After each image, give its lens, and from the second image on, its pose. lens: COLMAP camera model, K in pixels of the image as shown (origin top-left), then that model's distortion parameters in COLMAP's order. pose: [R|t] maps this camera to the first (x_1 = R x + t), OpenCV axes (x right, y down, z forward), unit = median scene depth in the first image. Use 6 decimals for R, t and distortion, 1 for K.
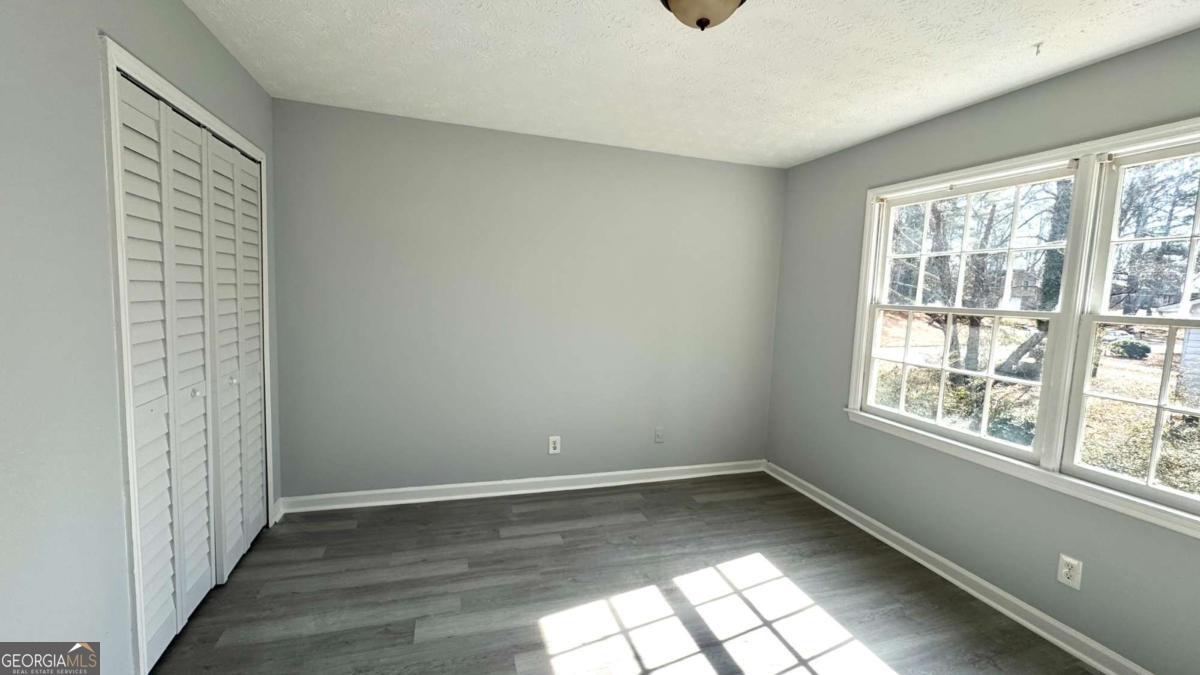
lens RADIAL K [[484.7, 0, 595.4], [0, 484.7, 337.0], [0, 0, 1]] dist [0.002351, 0.000523]
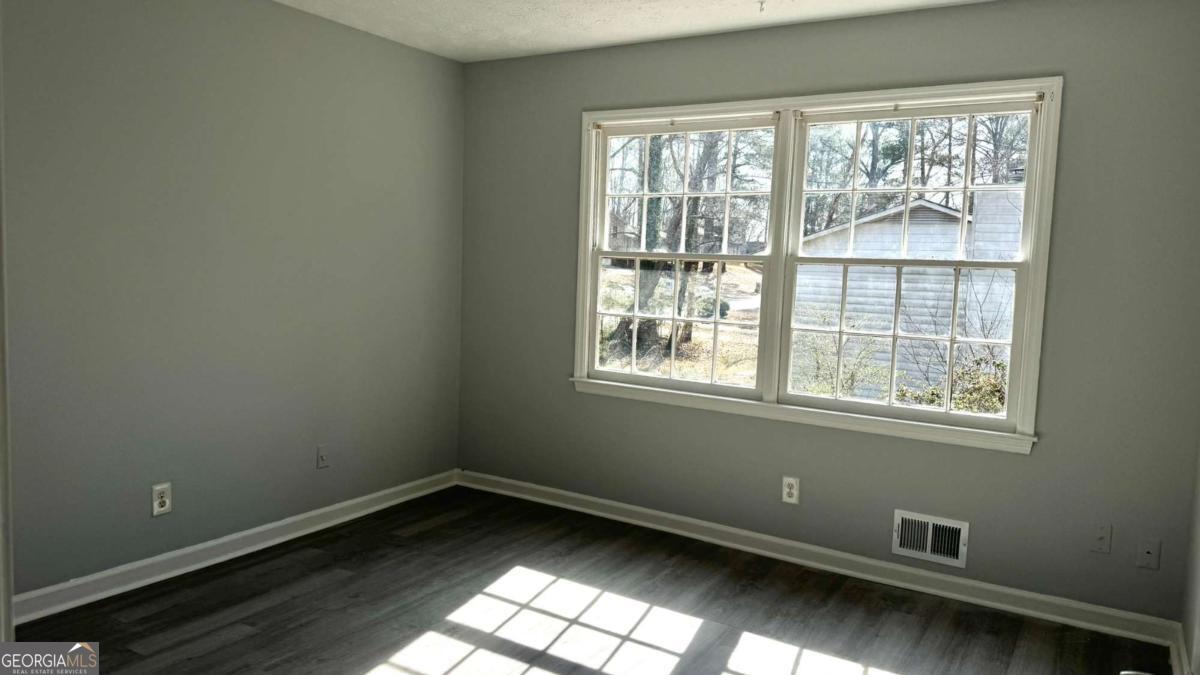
lens RADIAL K [[837.0, 0, 600.0], [0, 837.0, 337.5], [0, 0, 1]] dist [0.203821, -0.355510]
pose [[0.757697, -0.070414, 0.648797, -0.421352], [0.054613, 0.997516, 0.044481, 0.020543], [-0.650318, 0.001730, 0.759660, -0.132713]]
